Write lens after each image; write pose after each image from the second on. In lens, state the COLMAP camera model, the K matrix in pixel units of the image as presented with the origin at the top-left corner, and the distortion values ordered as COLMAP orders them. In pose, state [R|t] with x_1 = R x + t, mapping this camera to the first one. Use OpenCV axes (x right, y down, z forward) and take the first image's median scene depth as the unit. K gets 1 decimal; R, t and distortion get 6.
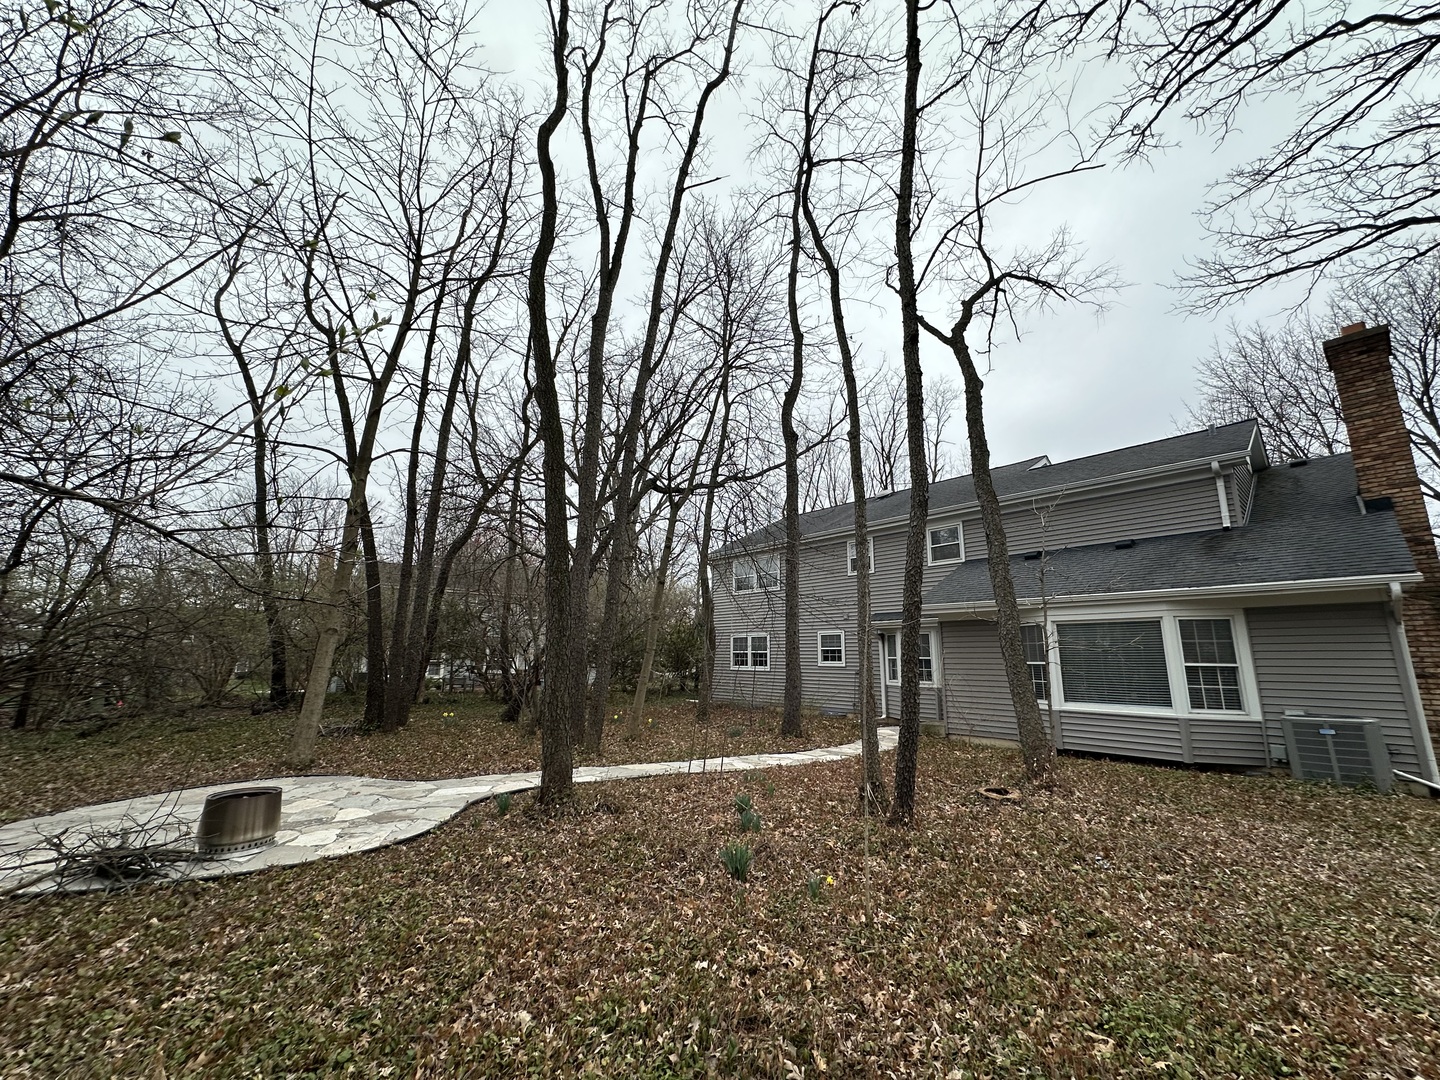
lens RADIAL K [[604.5, 0, 720.0], [0, 604.5, 540.0], [0, 0, 1]] dist [-0.002742, -0.000120]
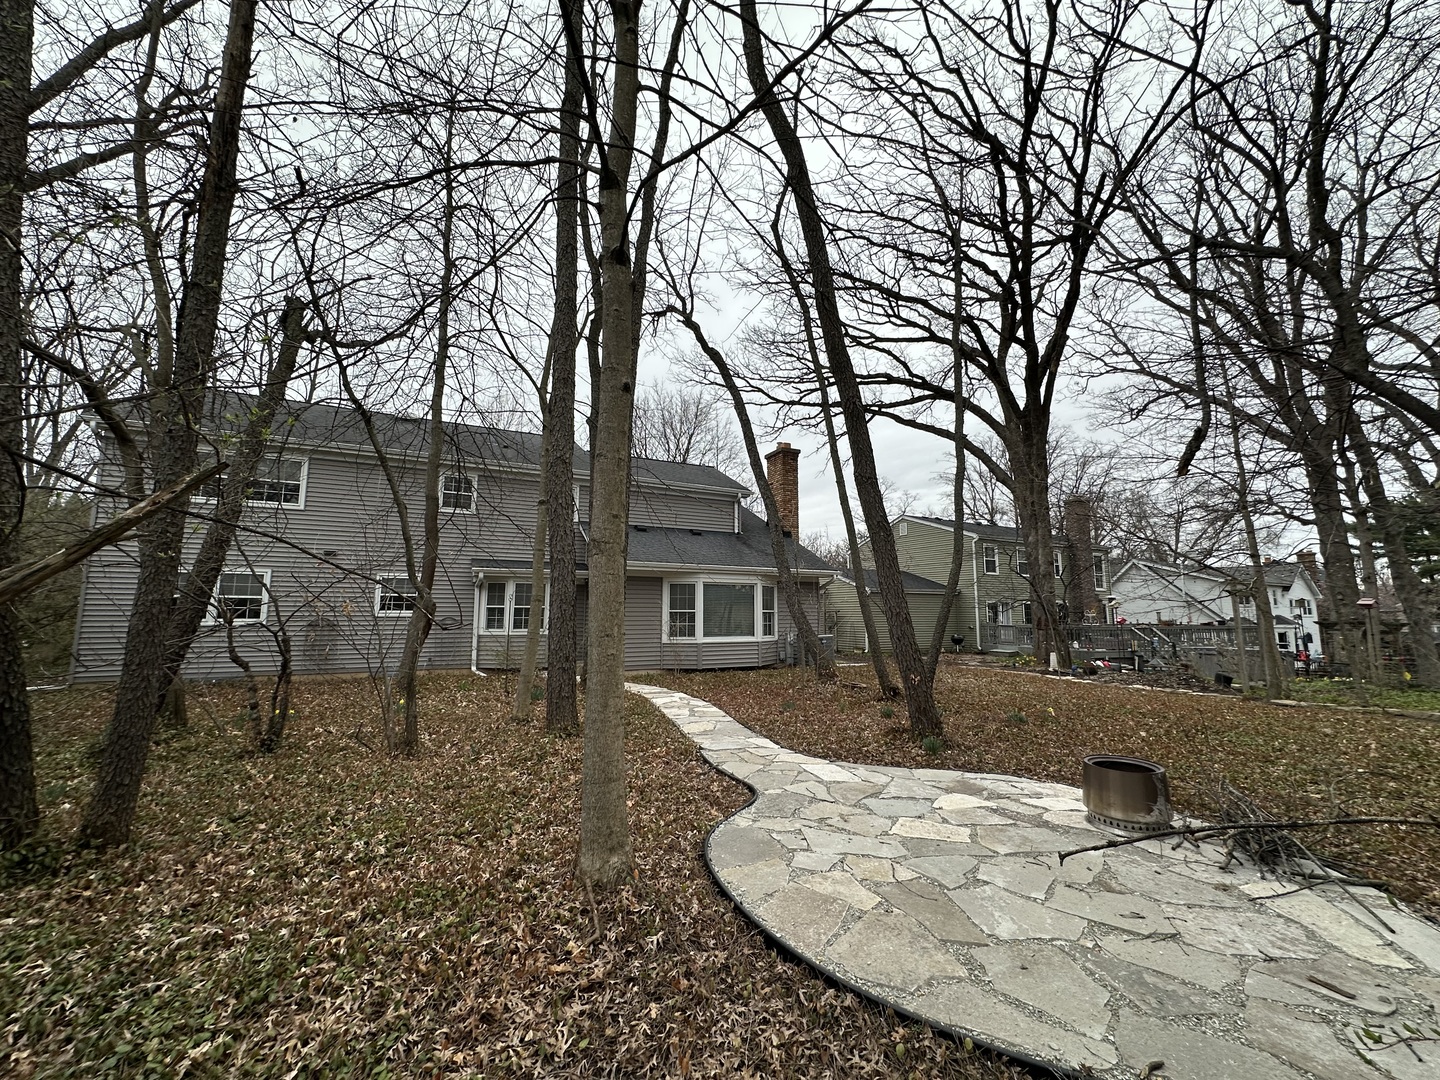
lens RADIAL K [[604.5, 0, 720.0], [0, 604.5, 540.0], [0, 0, 1]] dist [-0.002742, -0.000120]
pose [[0.179864, 0.102720, 0.978314, -0.929543], [-0.193613, 0.978776, -0.067173, 0.138004], [-0.964450, -0.177332, 0.195934, 0.766956]]
